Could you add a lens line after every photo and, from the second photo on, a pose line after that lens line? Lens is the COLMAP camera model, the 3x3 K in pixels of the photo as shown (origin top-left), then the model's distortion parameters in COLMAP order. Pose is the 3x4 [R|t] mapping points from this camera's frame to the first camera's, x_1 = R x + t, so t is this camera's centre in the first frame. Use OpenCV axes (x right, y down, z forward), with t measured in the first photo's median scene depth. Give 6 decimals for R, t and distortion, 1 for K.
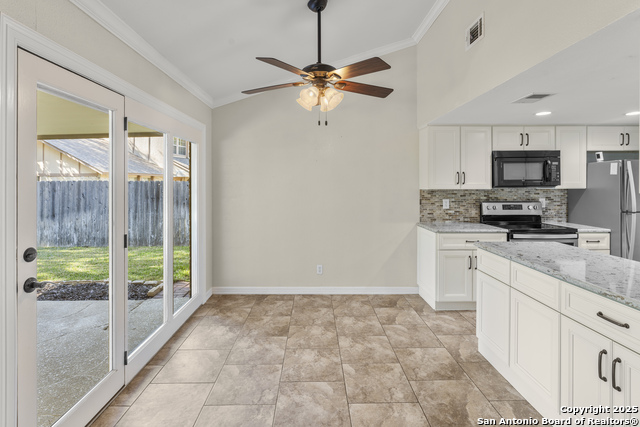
lens RADIAL K [[323.2, 0, 320.1], [0, 323.2, 181.6], [0, 0, 1]] dist [0.000586, 0.000101]
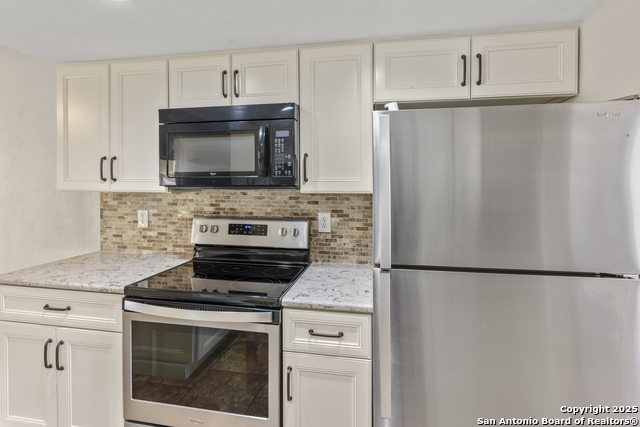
lens RADIAL K [[323.2, 0, 320.1], [0, 323.2, 181.6], [0, 0, 1]] dist [0.000586, 0.000101]
pose [[0.978532, 0.005381, -0.206023, 0.785975], [-0.004372, 0.999976, 0.005355, 0.003826], [0.206047, -0.004339, 0.978533, 0.539400]]
